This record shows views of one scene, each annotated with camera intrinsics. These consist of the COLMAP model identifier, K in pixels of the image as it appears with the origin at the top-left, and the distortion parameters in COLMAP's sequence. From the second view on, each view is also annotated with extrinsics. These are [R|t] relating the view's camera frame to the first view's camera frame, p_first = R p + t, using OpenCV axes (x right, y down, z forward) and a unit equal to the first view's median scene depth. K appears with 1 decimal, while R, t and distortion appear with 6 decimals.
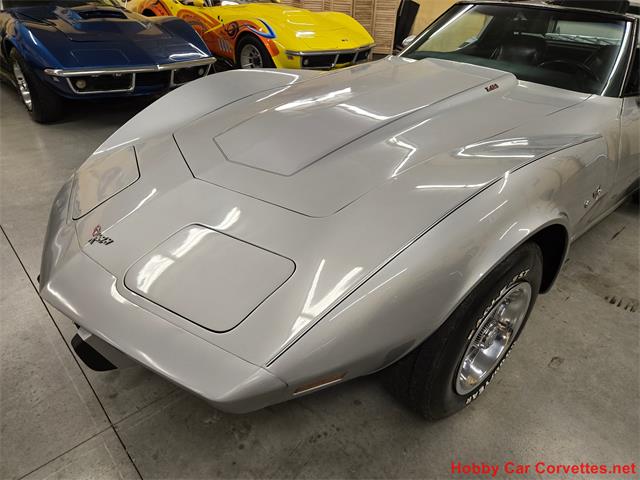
lens RADIAL K [[426.7, 0, 316.4], [0, 426.7, 238.4], [0, 0, 1]] dist [0.061579, -0.048093]
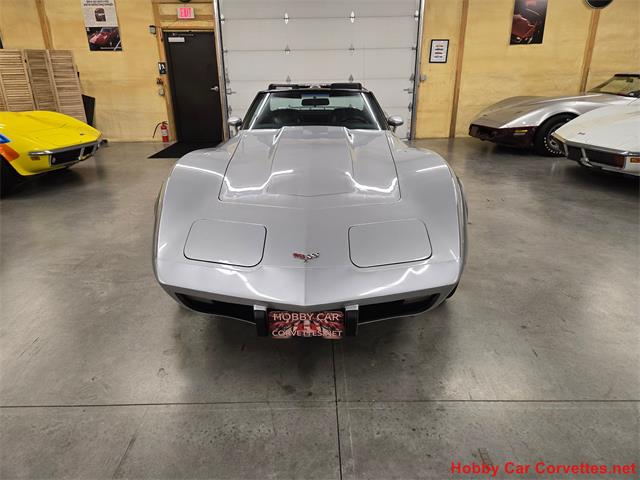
lens RADIAL K [[426.7, 0, 314.5], [0, 426.7, 234.8], [0, 0, 1]] dist [0.061579, -0.048093]
pose [[0.669163, -0.300048, 0.679847, -0.481107], [0.413920, 0.910296, -0.005659, -0.018587], [-0.617164, 0.285190, 0.733332, -0.022639]]
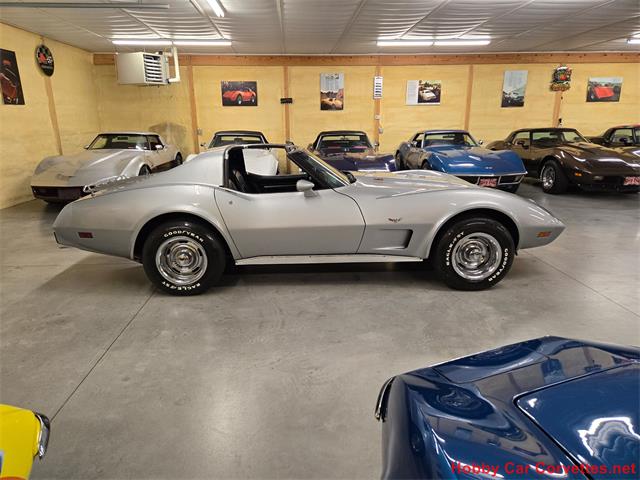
lens RADIAL K [[426.7, 0, 317.9], [0, 426.7, 234.4], [0, 0, 1]] dist [0.061579, -0.048093]
pose [[-0.780481, -0.181499, 0.598254, -0.439032], [0.311908, 0.716282, 0.624222, -0.855323], [-0.541814, 0.673794, -0.502434, 1.311994]]
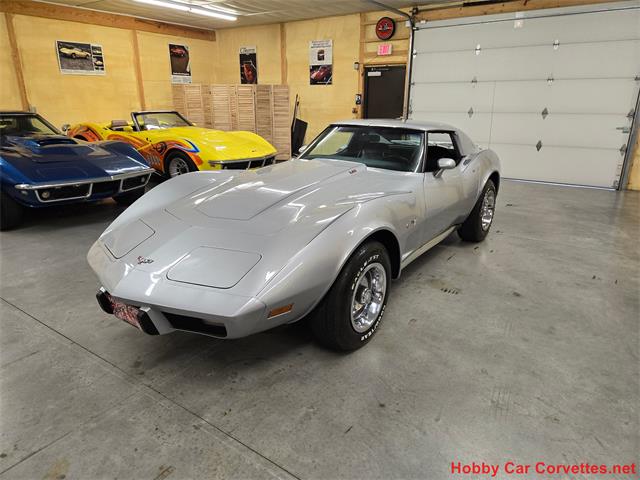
lens RADIAL K [[426.7, 0, 314.8], [0, 426.7, 235.6], [0, 0, 1]] dist [0.061579, -0.048093]
pose [[0.975026, -0.091813, 0.202225, -0.056807], [0.136296, 0.966285, -0.218443, 0.127570], [-0.175351, 0.240550, 0.954666, -0.276354]]
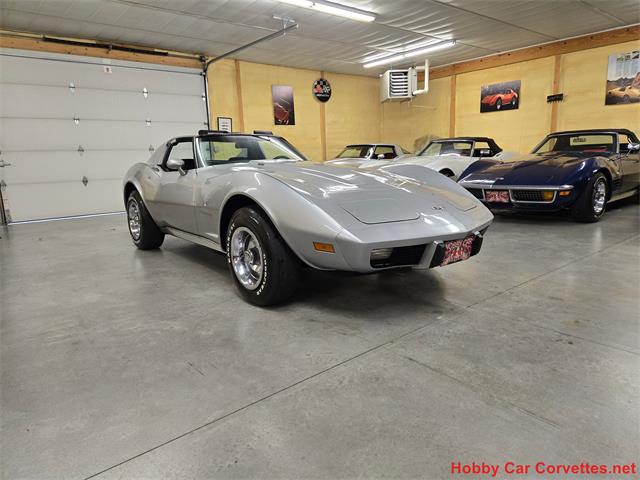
lens RADIAL K [[426.7, 0, 322.8], [0, 426.7, 242.9], [0, 0, 1]] dist [0.061579, -0.048093]
pose [[0.034257, -0.226835, 0.973330, -0.867024], [0.548267, 0.818537, 0.171464, -0.179857], [-0.835601, 0.527771, 0.152407, 0.423608]]
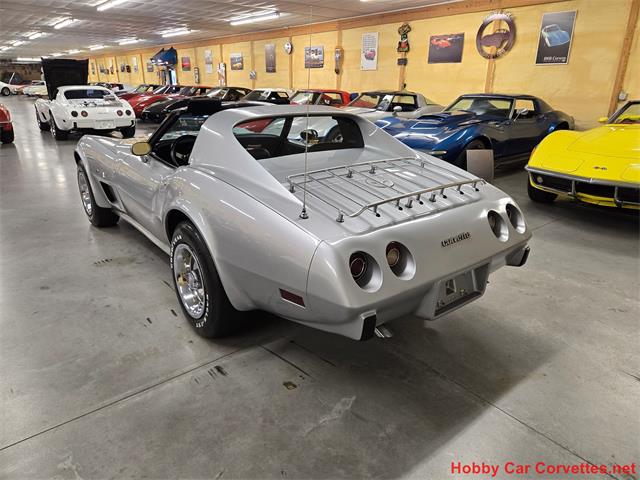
lens RADIAL K [[426.7, 0, 324.4], [0, 426.7, 236.5], [0, 0, 1]] dist [0.061579, -0.048093]
pose [[-0.040340, 0.309582, -0.950016, 1.216522], [-0.526018, 0.801790, 0.283616, -0.466076], [0.849516, 0.511167, 0.130501, 0.798613]]
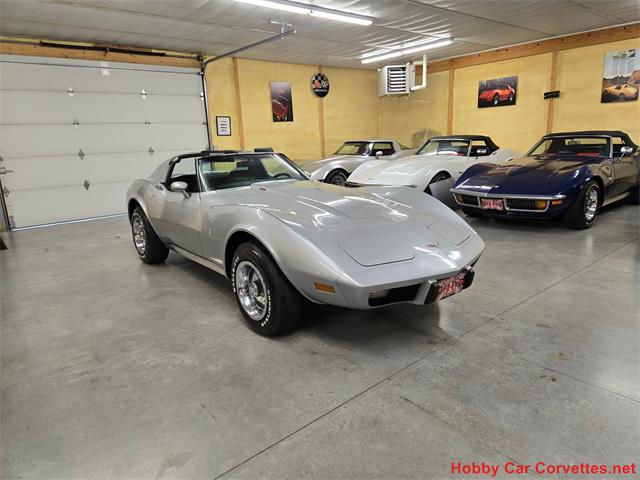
lens RADIAL K [[426.7, 0, 324.6], [0, 426.7, 241.9], [0, 0, 1]] dist [0.061579, -0.048093]
pose [[0.025780, -0.266547, 0.963477, -0.881762], [0.554650, 0.805655, 0.208045, -0.264676], [-0.831684, 0.529029, 0.168610, 0.369916]]
